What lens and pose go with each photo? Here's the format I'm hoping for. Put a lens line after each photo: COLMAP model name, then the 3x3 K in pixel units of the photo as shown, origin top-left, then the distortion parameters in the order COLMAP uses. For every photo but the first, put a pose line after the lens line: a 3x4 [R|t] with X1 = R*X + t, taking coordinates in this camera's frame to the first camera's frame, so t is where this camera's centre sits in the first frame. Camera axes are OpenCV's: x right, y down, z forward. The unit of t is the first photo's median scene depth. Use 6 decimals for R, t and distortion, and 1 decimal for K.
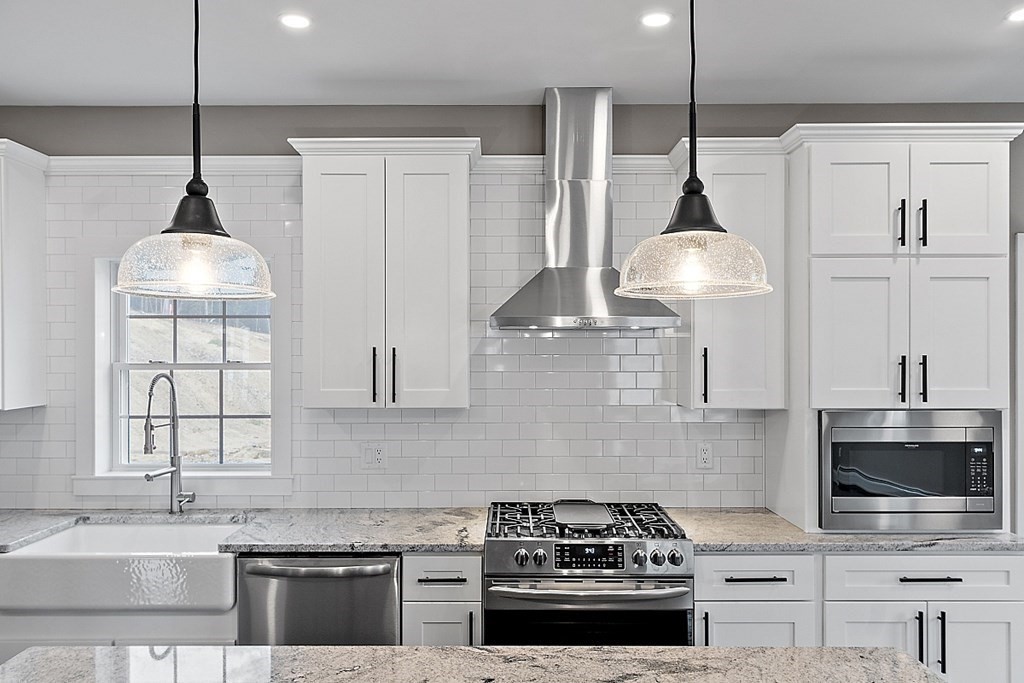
lens RADIAL K [[787.4, 0, 505.7], [0, 787.4, 352.0], [0, 0, 1]] dist [0.000202, 0.001162]
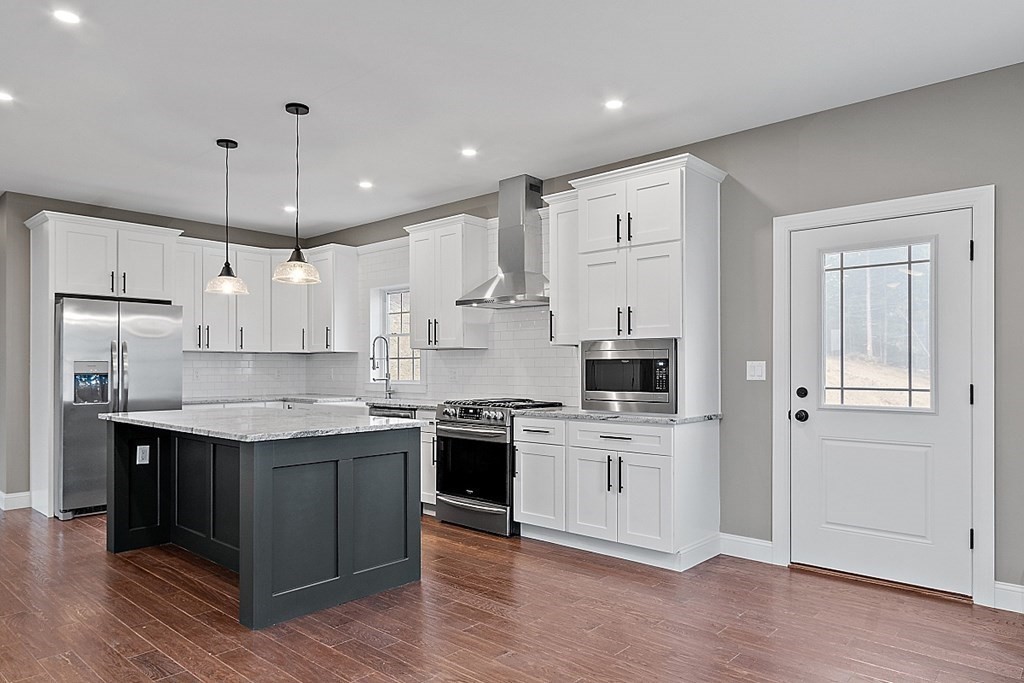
lens RADIAL K [[658.9, 0, 504.5], [0, 658.9, 361.5], [0, 0, 1]] dist [0.001738, -0.000044]
pose [[0.743084, -0.004621, -0.669182, 1.259233], [-0.000710, 0.999970, -0.007693, 0.130395], [0.669198, 0.006192, 0.743059, -0.206549]]
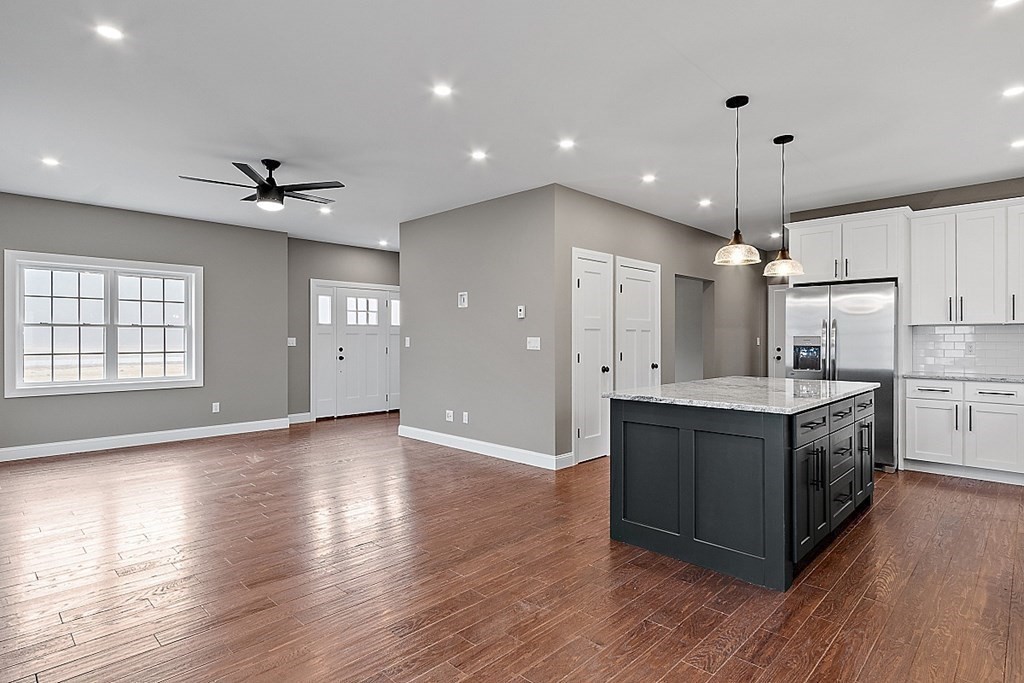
lens RADIAL K [[538.2, 0, 503.8], [0, 538.2, 337.0], [0, 0, 1]] dist [0.001137, 0.000888]
pose [[-0.695831, 0.000059, -0.718205, 1.245725], [-0.000381, 1.000000, 0.000452, 0.120145], [0.718205, 0.000588, -0.695831, 0.901321]]
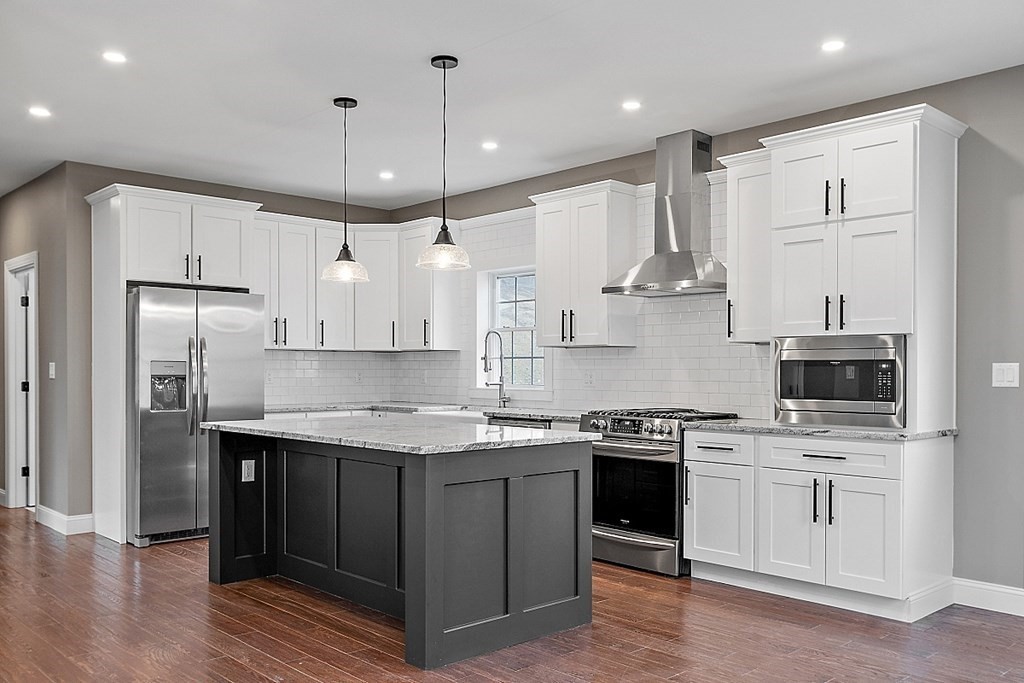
lens RADIAL K [[862.2, 0, 504.5], [0, 862.2, 373.9], [0, 0, 1]] dist [0.009418, -0.010455]
pose [[0.683681, 0.007479, -0.729743, 1.206801], [-0.003689, 0.999970, 0.006792, 0.130268], [0.729772, -0.001952, 0.683688, -0.421510]]
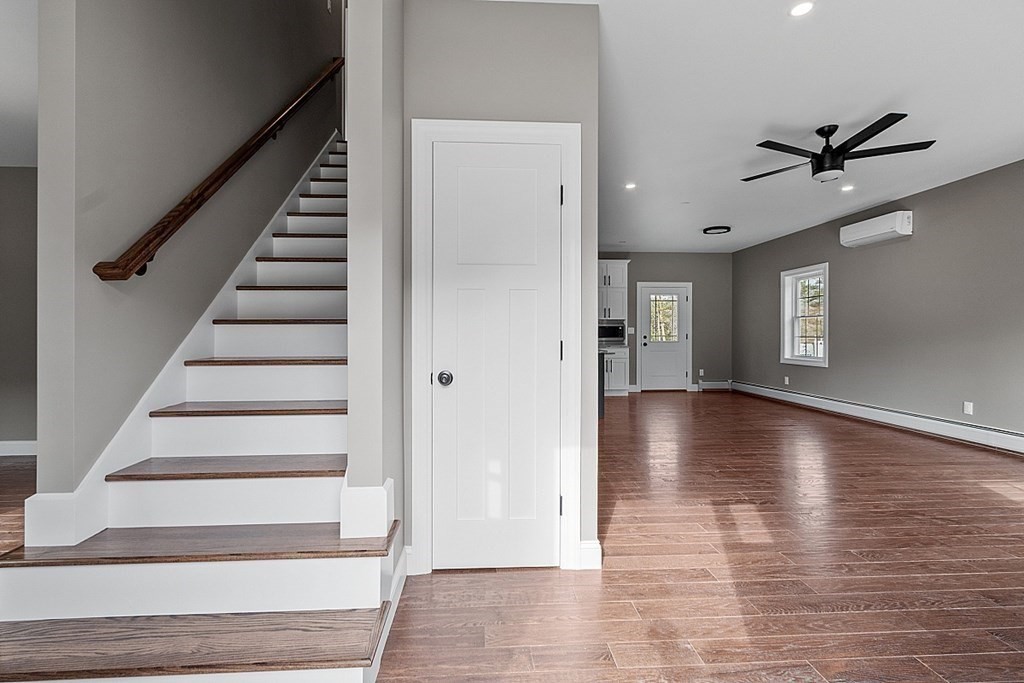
lens RADIAL K [[454.8, 0, 507.8], [0, 454.8, 337.4], [0, 0, 1]] dist [-0.001023, 0.000094]
pose [[0.997858, 0.000513, 0.065416, -0.262756], [-0.001089, 0.999961, 0.008773, 0.157307], [-0.065409, -0.008826, 0.997819, -1.711963]]
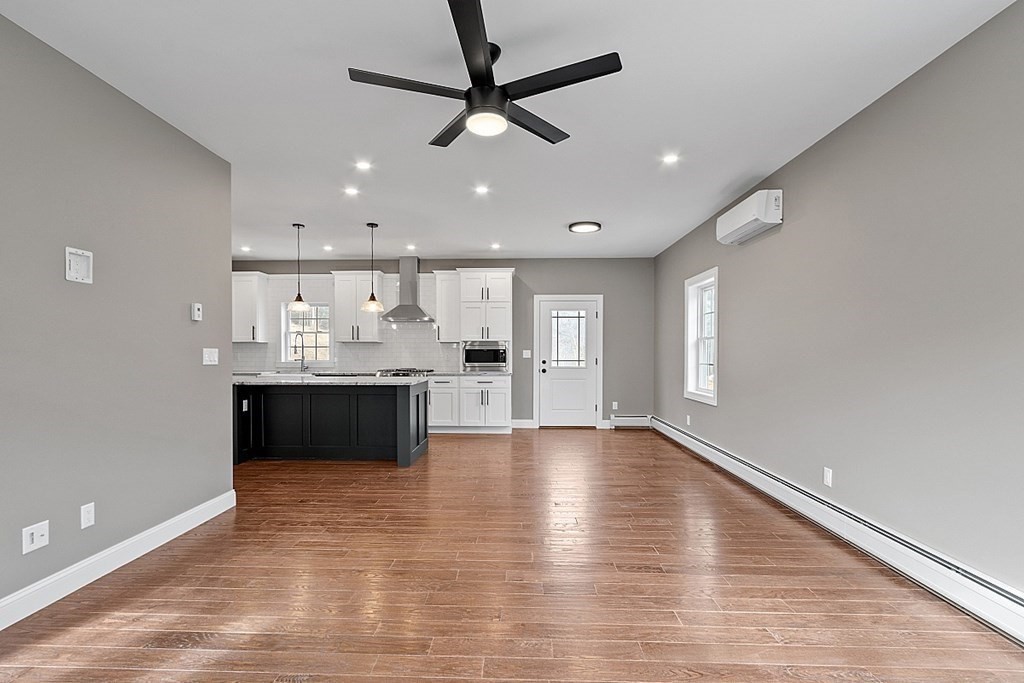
lens RADIAL K [[479.9, 0, 500.5], [0, 479.9, 360.6], [0, 0, 1]] dist [-0.012014, -0.001286]
pose [[0.999300, 0.003644, -0.037240, 0.681600], [-0.002936, 0.999814, 0.019070, 0.125175], [0.037302, -0.018947, 0.999124, -1.395084]]
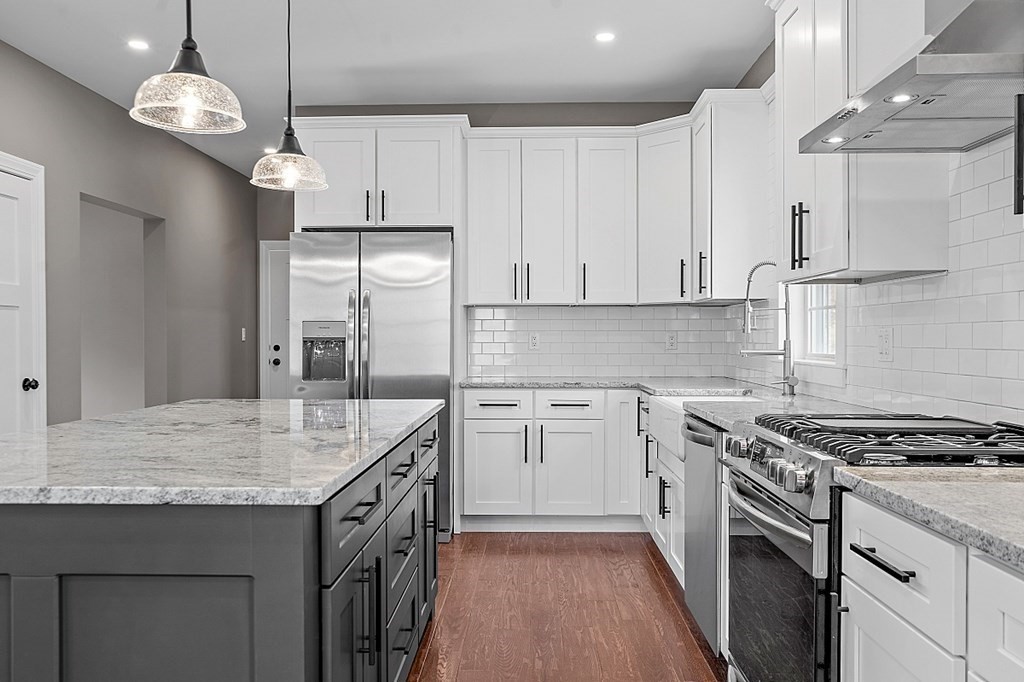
lens RADIAL K [[828.2, 0, 510.7], [0, 828.2, 341.4], [0, 0, 1]] dist [-0.032663, -0.002392]
pose [[-0.016769, 0.007819, -0.999829, 0.789240], [0.001761, 0.999968, 0.007790, 0.144372], [0.999858, -0.001630, -0.016783, 0.751207]]
